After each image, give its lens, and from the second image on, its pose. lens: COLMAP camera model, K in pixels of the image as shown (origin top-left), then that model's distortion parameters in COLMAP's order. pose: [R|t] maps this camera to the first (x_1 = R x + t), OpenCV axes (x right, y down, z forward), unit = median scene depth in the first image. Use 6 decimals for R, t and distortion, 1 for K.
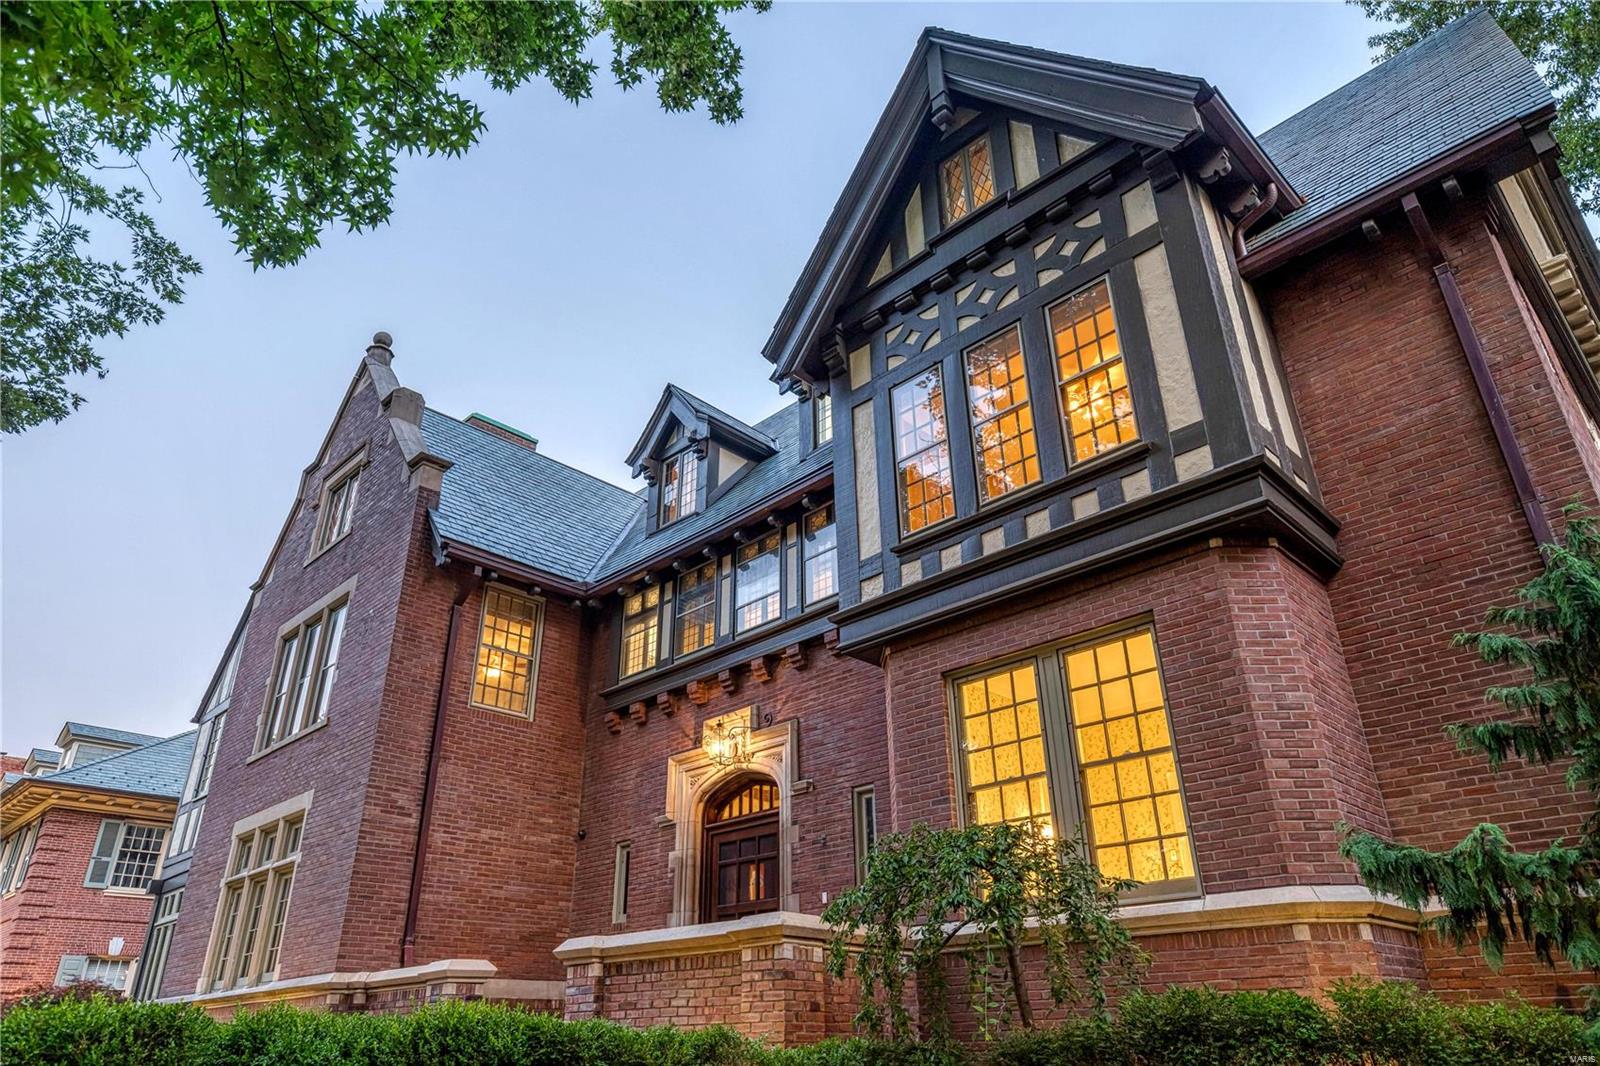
lens RADIAL K [[949.6, 0, 781.1], [0, 949.6, 514.9], [0, 0, 1]] dist [0.022404, -0.024968]
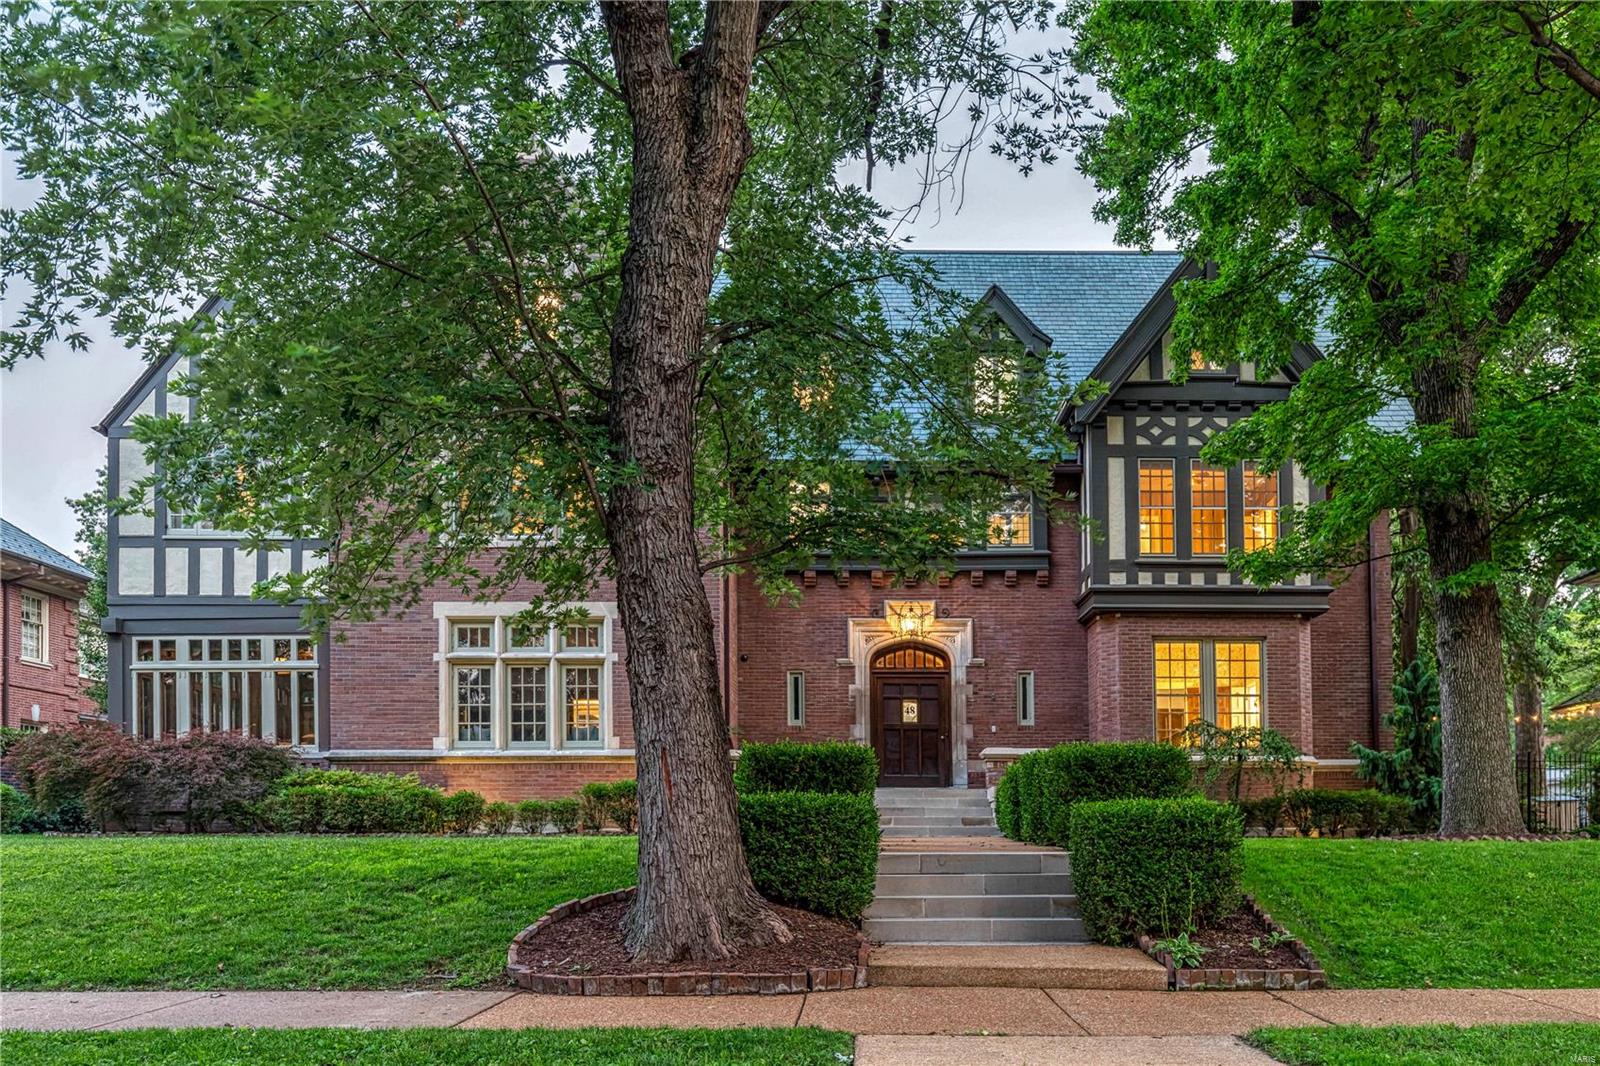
lens RADIAL K [[1286.3, 0, 828.6], [0, 1286.3, 578.2], [0, 0, 1]] dist [0.001980, 0.002989]
pose [[0.725569, 0.151074, 0.671362, -1.781668], [-0.347749, 0.922364, 0.168271, -0.131195], [-0.593819, -0.355557, 0.721774, -0.390735]]
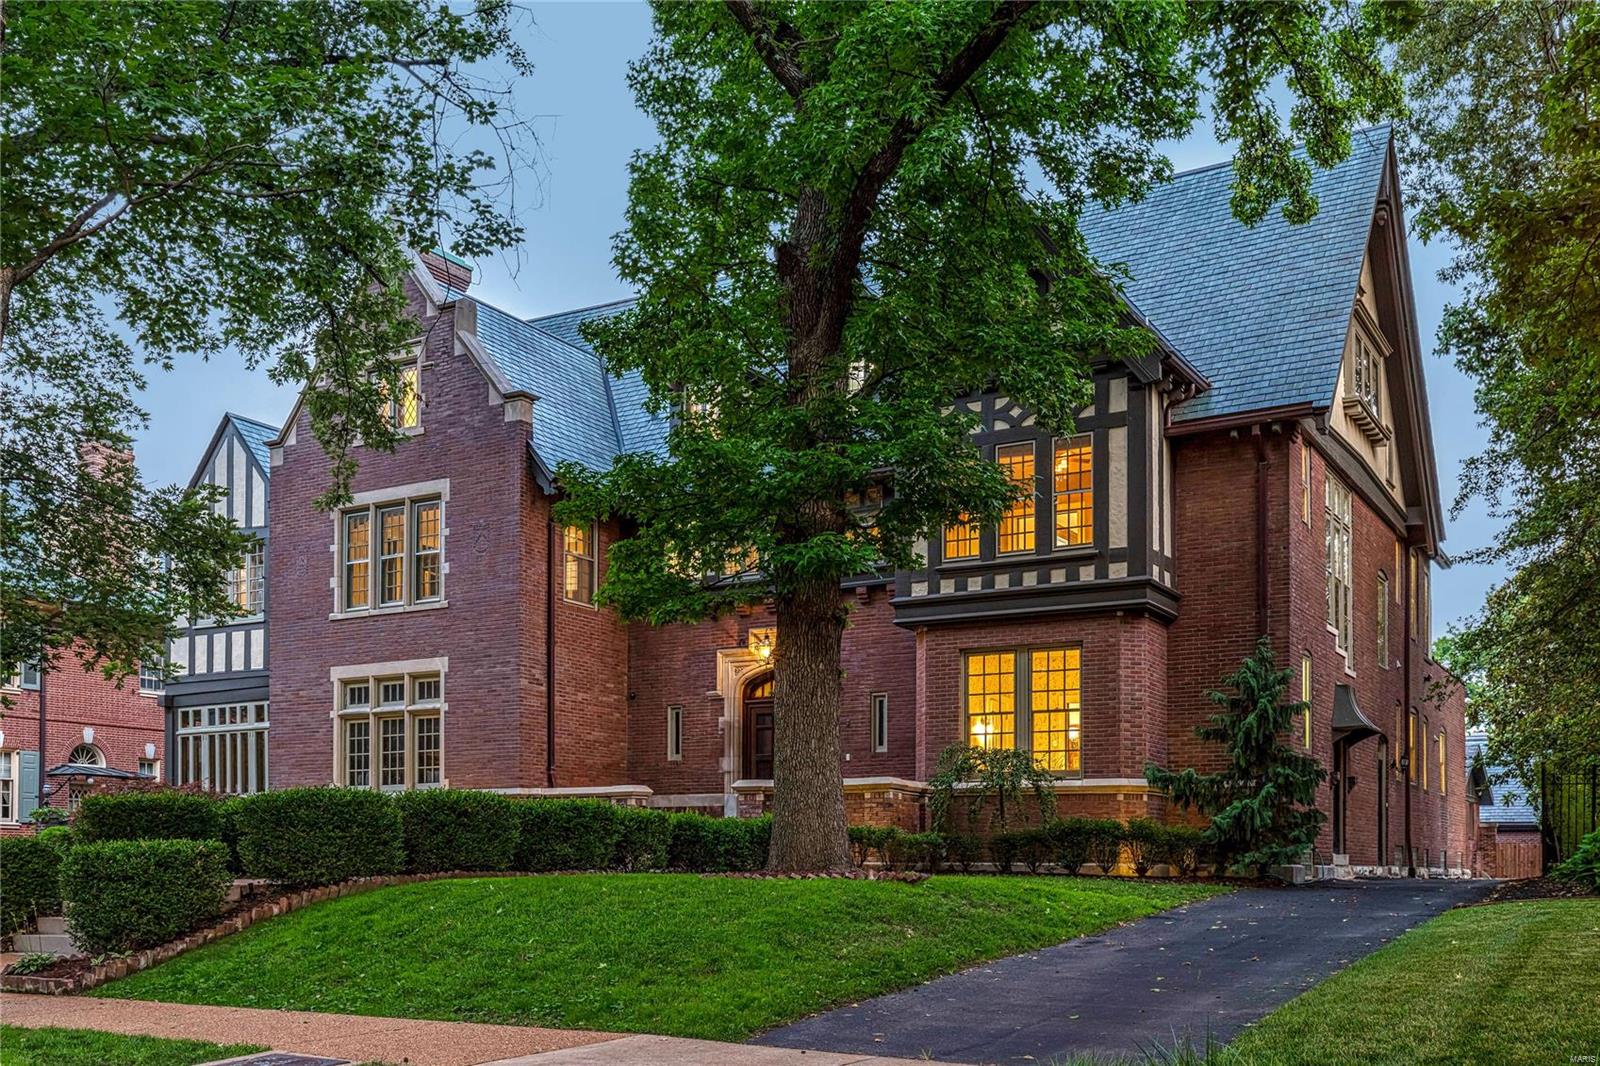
lens RADIAL K [[1438.9, 0, 753.8], [0, 1438.9, 588.4], [0, 0, 1]] dist [-0.007402, -0.010396]
pose [[0.973234, 0.063316, 0.220924, -0.673664], [-0.129847, 0.944654, 0.301280, -0.585341], [-0.189621, -0.321902, 0.927590, -1.144094]]
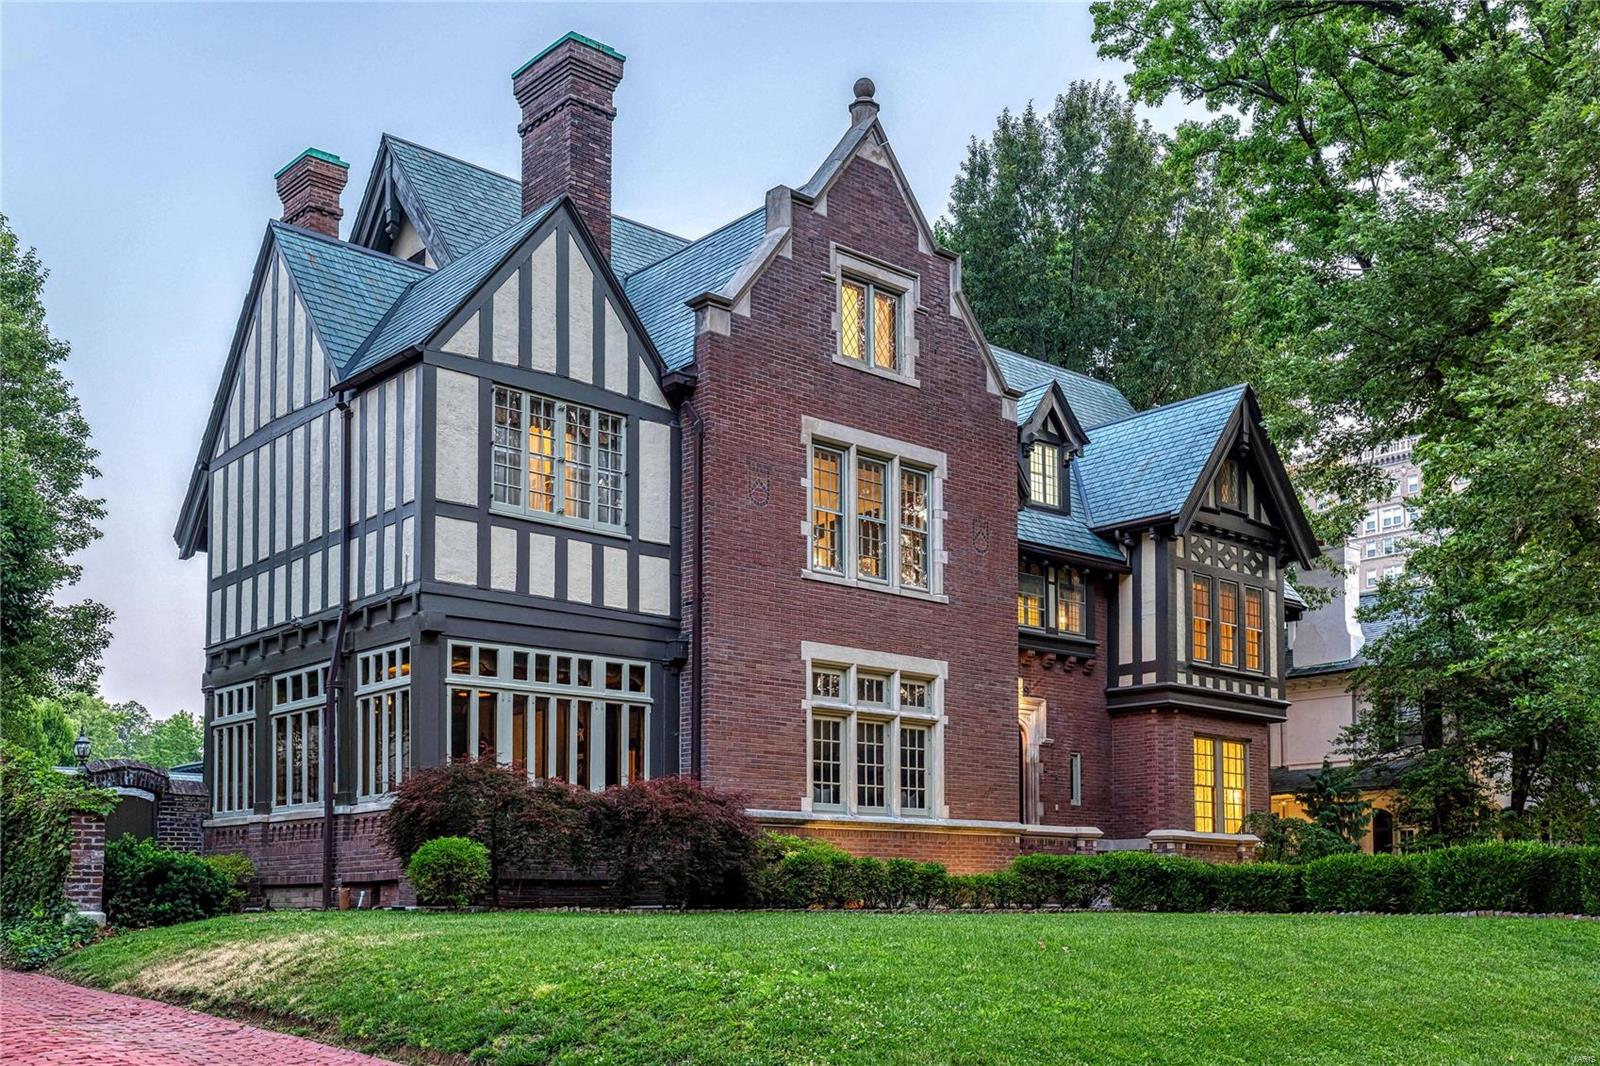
lens RADIAL K [[1628.2, 0, 800.0], [0, 1628.2, 533.0], [0, 0, 1]] dist [0.053136, -0.005183]
pose [[0.068934, 0.242660, 0.967659, -3.098916], [-0.486450, 0.855016, -0.179759, 0.759888], [-0.870985, -0.458327, 0.176981, 1.140727]]
